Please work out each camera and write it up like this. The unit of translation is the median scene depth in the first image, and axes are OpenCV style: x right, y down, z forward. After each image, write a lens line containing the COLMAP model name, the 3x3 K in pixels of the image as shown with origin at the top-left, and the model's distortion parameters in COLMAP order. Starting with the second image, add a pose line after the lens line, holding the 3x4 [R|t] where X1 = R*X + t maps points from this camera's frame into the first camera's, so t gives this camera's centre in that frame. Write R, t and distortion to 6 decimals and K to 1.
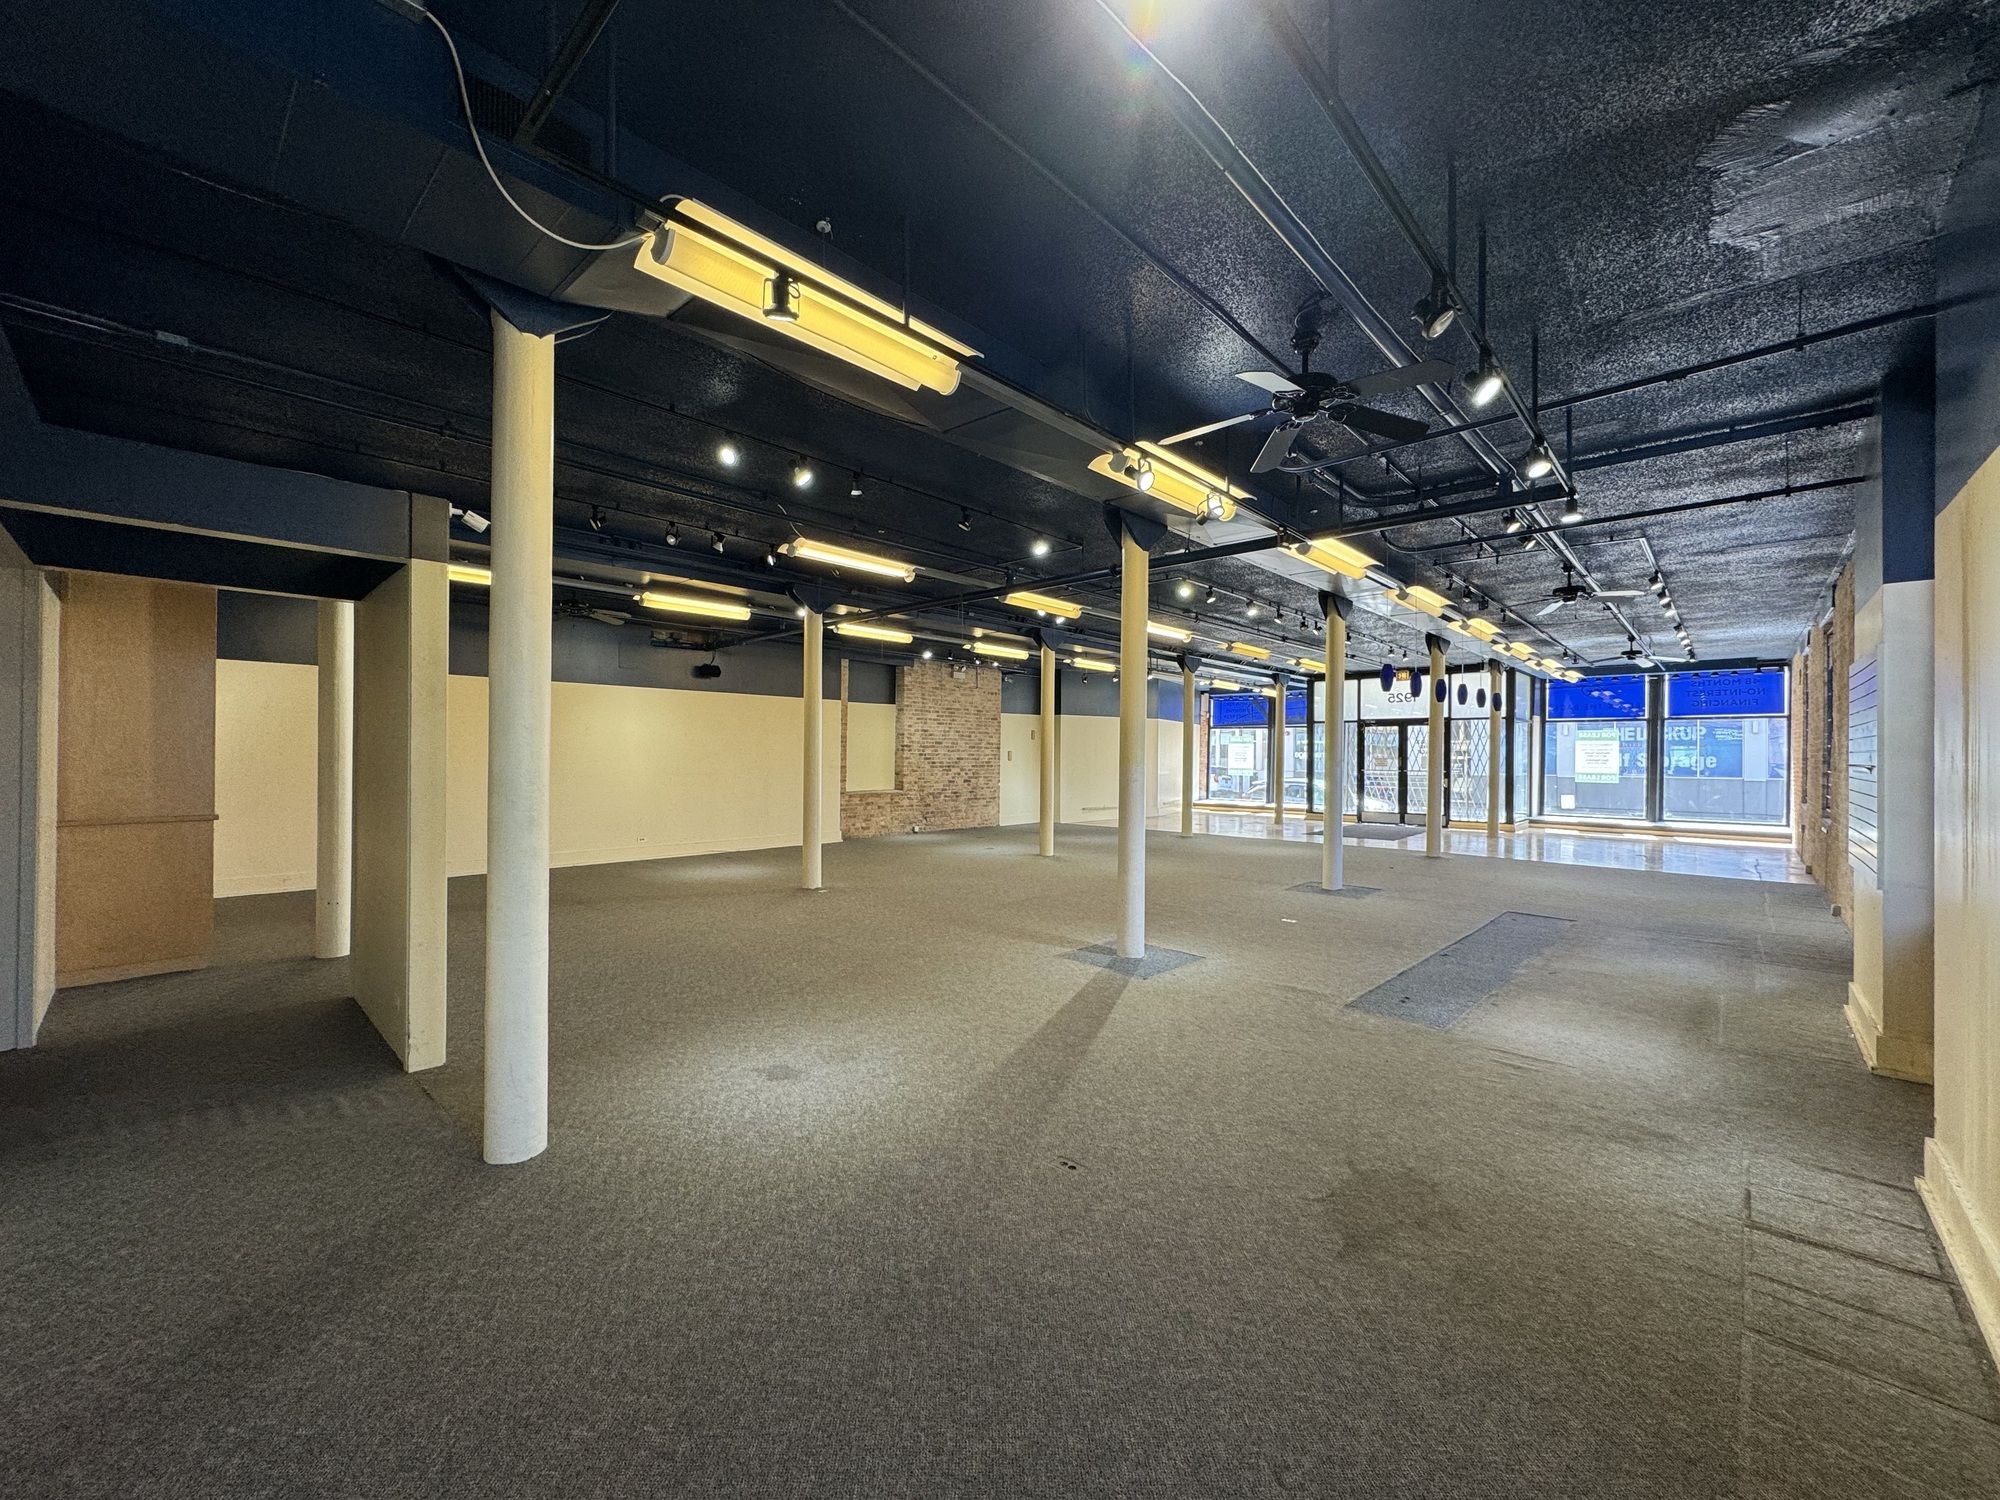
lens RADIAL K [[796.0, 0, 1002.5], [0, 796.0, 748.2], [0, 0, 1]] dist [-0.001279, 0.000002]
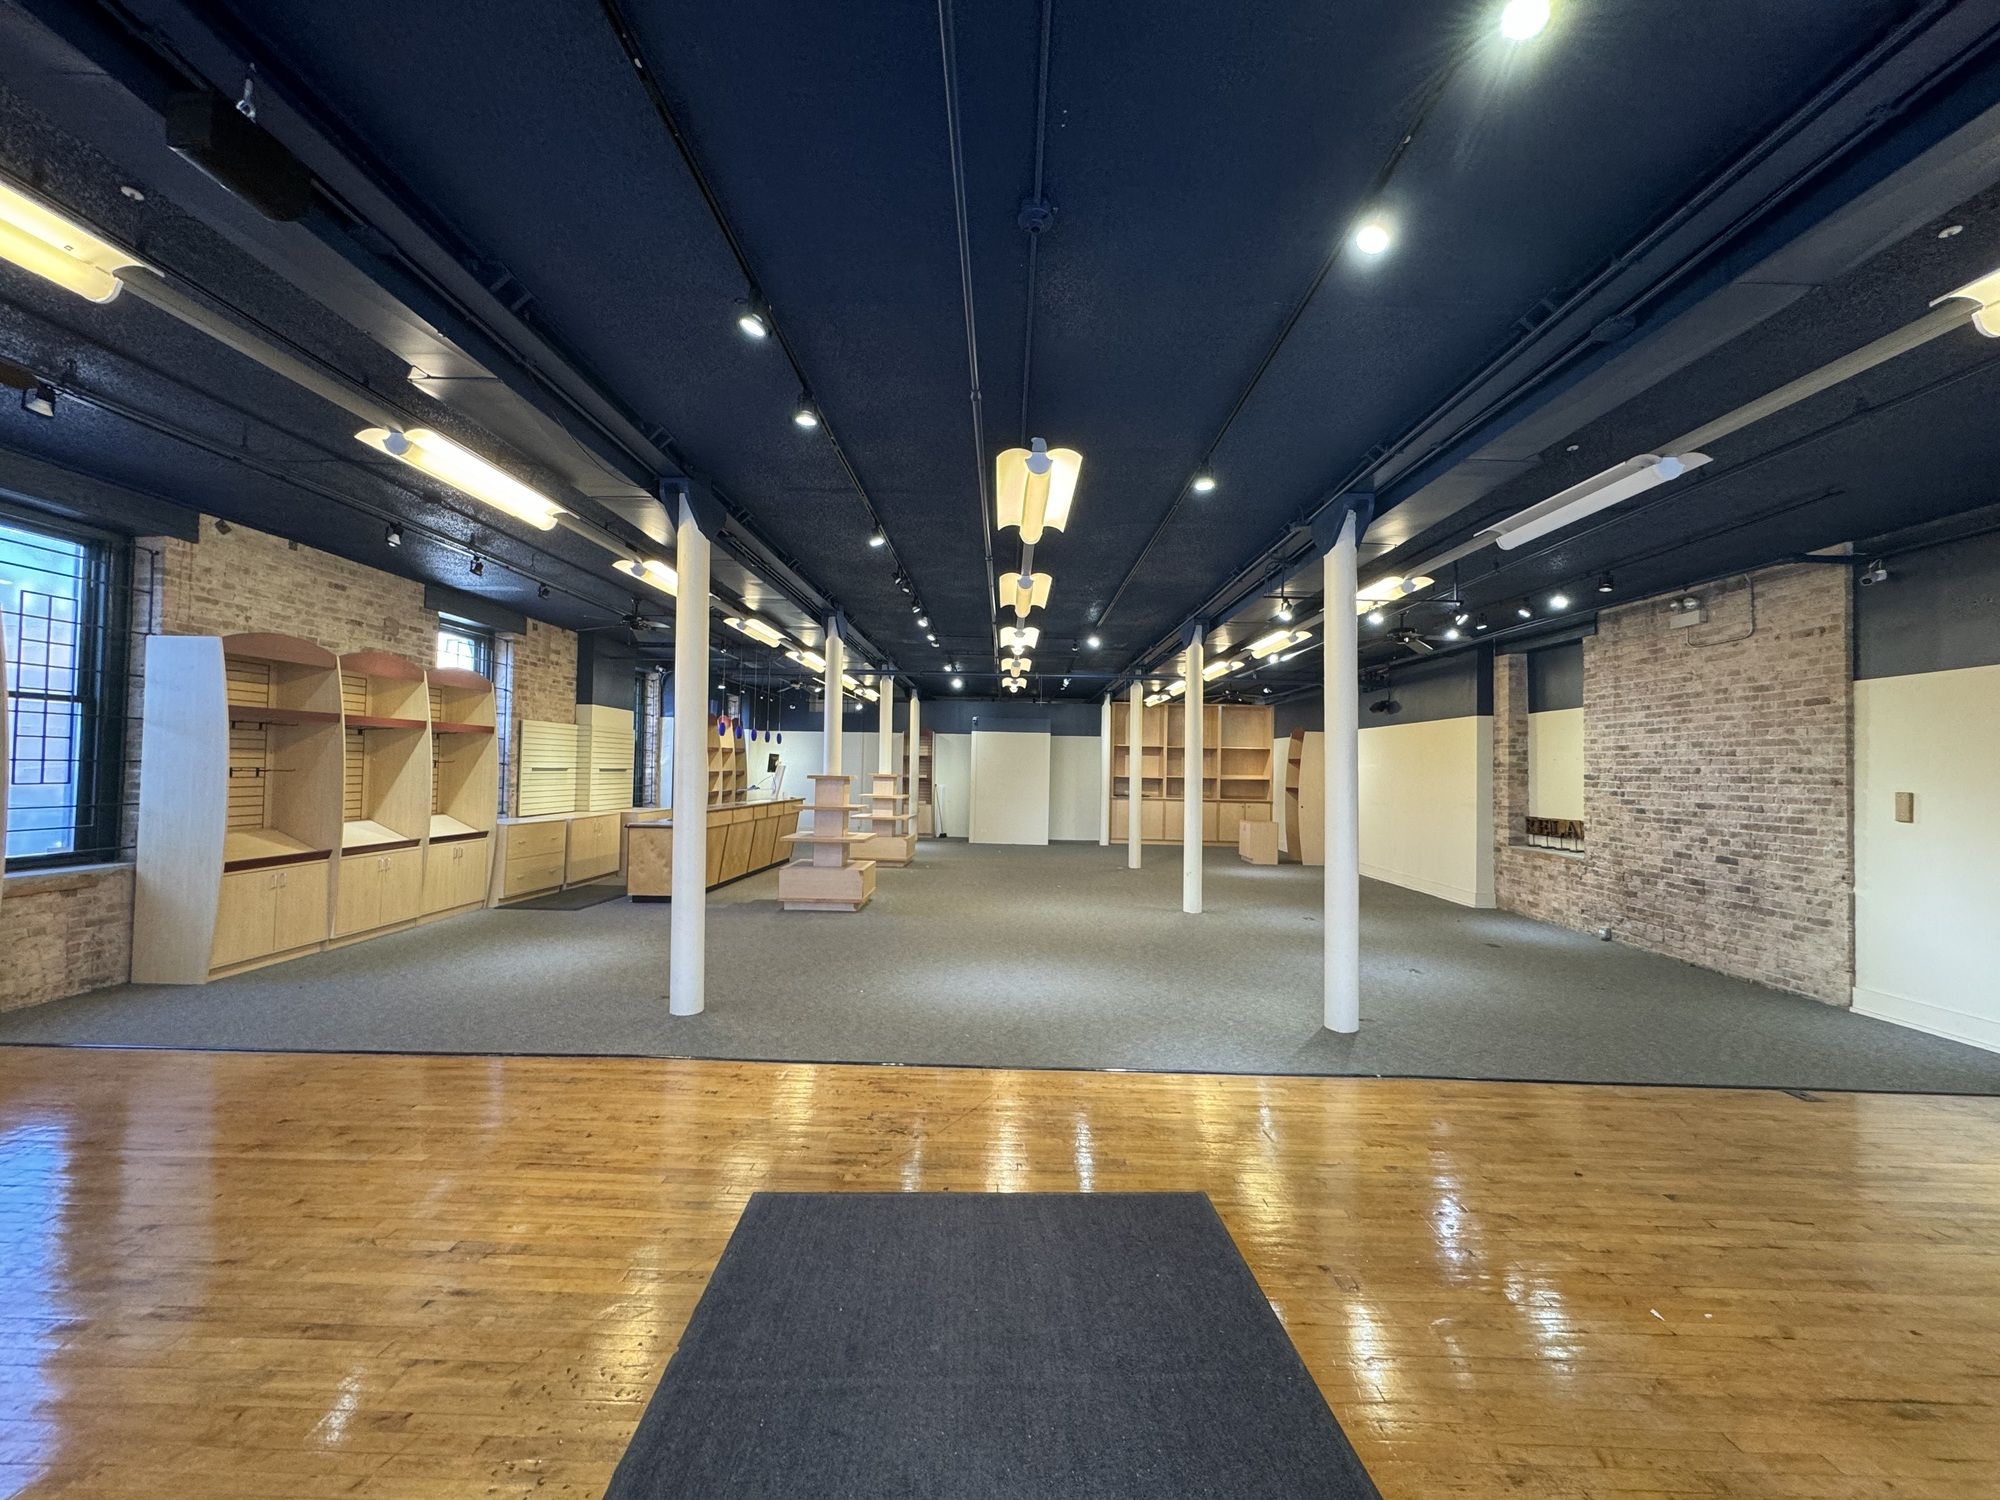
lens RADIAL K [[796.0, 0, 1000.1], [0, 796.0, 752.8], [0, 0, 1]] dist [-0.001279, 0.000002]
pose [[-0.740764, -0.038664, -0.670652, 0.518570], [-0.025430, 0.999241, -0.029519, 0.006429], [0.671284, -0.004812, -0.741185, 1.048510]]
